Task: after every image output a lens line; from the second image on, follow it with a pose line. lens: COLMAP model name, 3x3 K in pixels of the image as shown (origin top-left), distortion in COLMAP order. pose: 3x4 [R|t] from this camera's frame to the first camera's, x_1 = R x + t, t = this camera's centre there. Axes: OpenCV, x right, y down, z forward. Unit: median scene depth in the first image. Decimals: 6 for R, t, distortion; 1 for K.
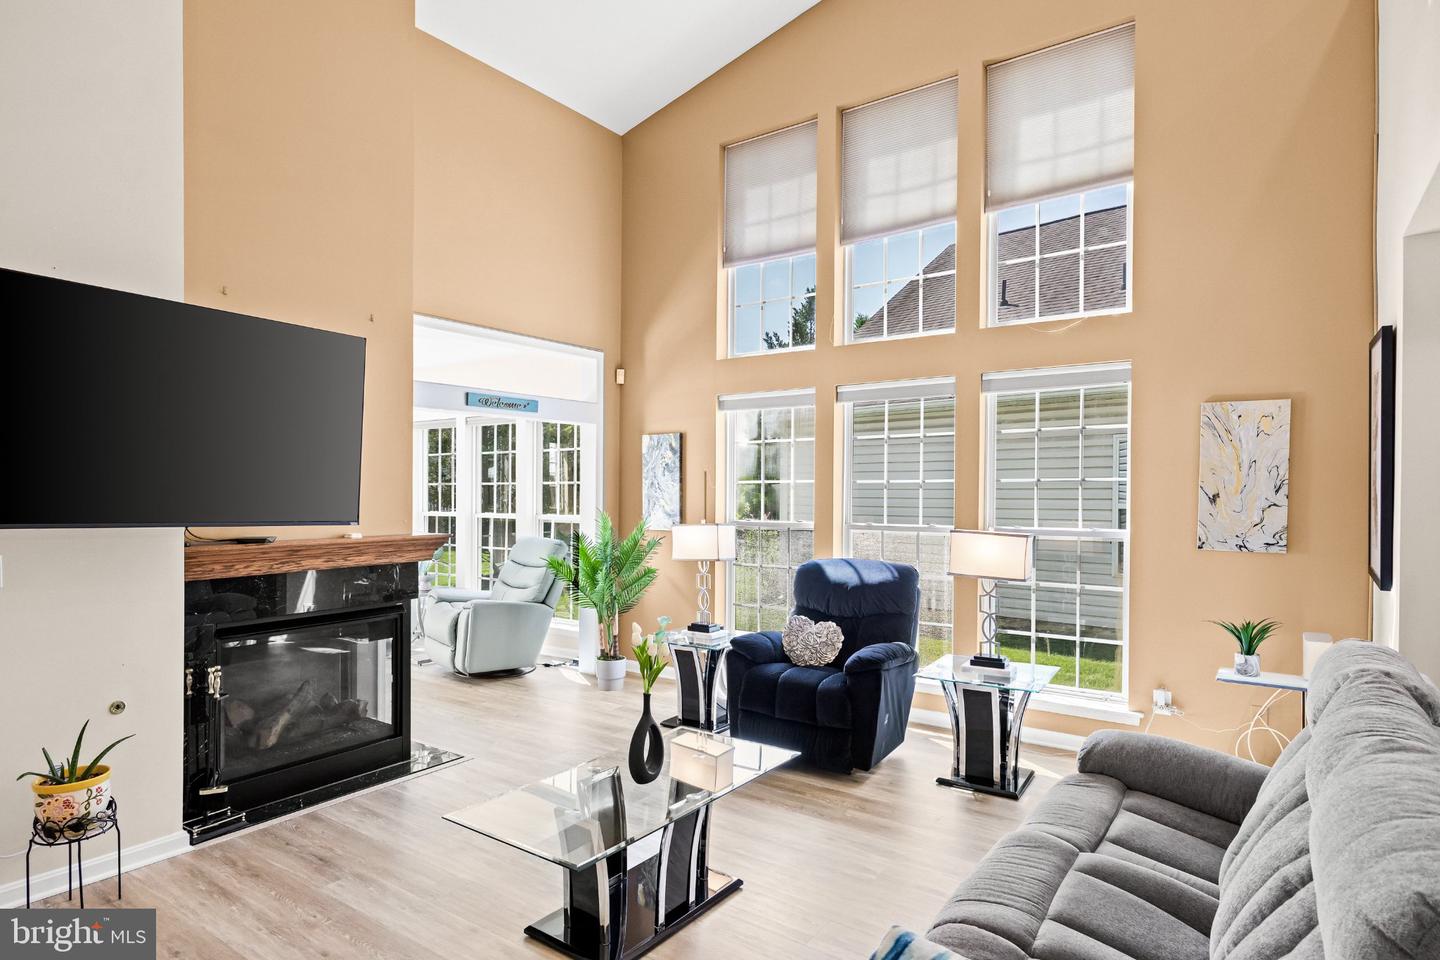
lens RADIAL K [[810.6, 0, 722.2], [0, 810.6, 489.6], [0, 0, 1]] dist [-0.001171, -0.000202]
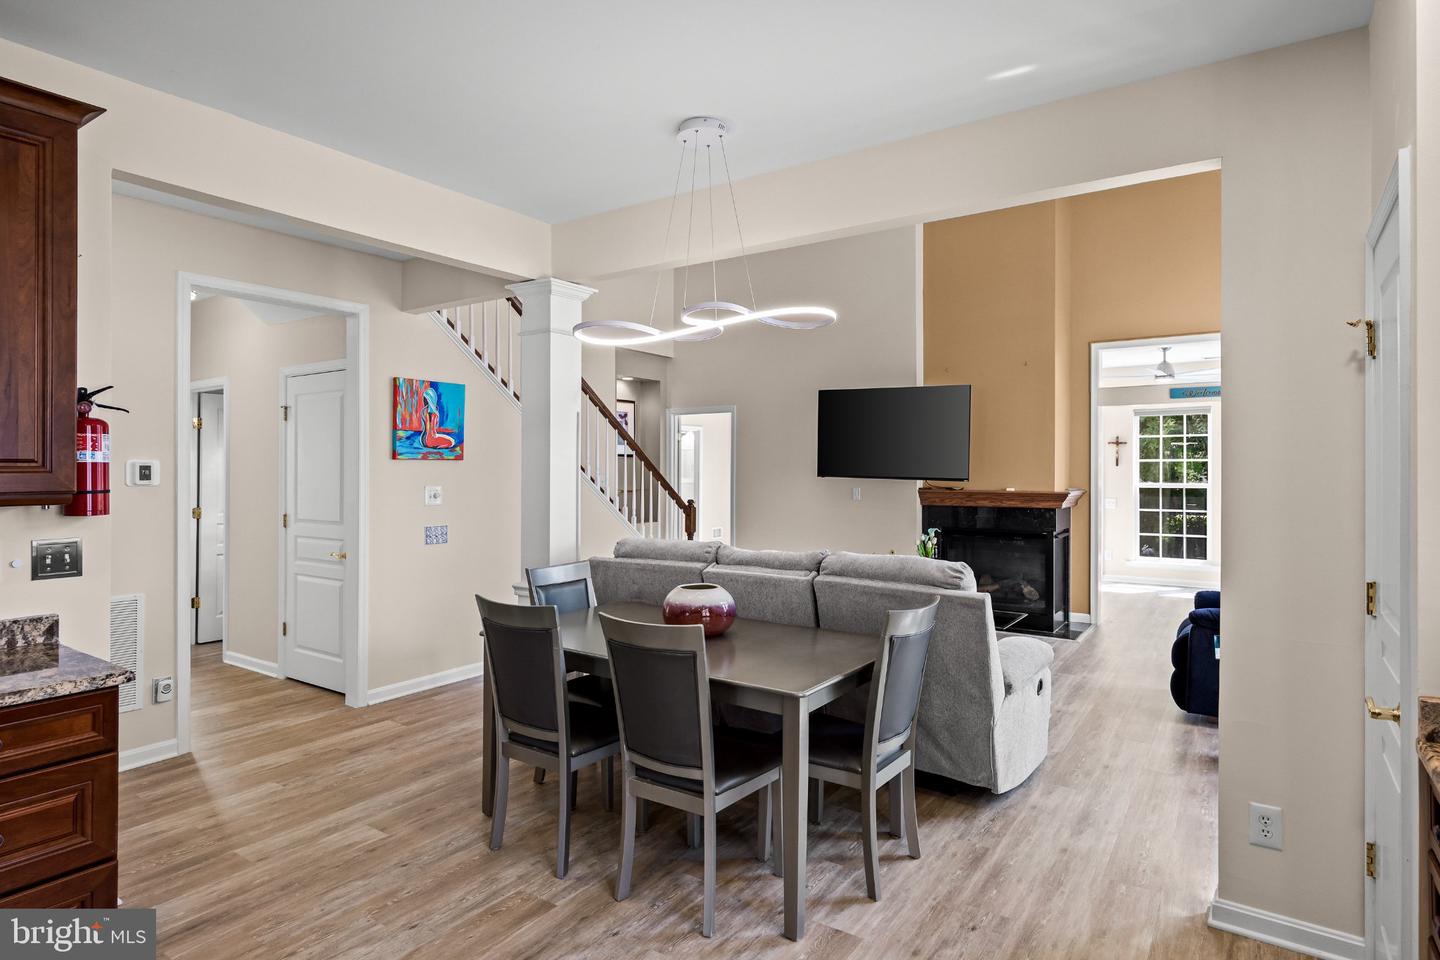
lens RADIAL K [[810.6, 0, 716.3], [0, 810.6, 472.3], [0, 0, 1]] dist [-0.001171, -0.000202]
pose [[0.021874, -0.003561, -0.999754, 1.639938], [0.010423, 0.999940, -0.003334, 0.024180], [0.999706, -0.010348, 0.021909, 0.415352]]
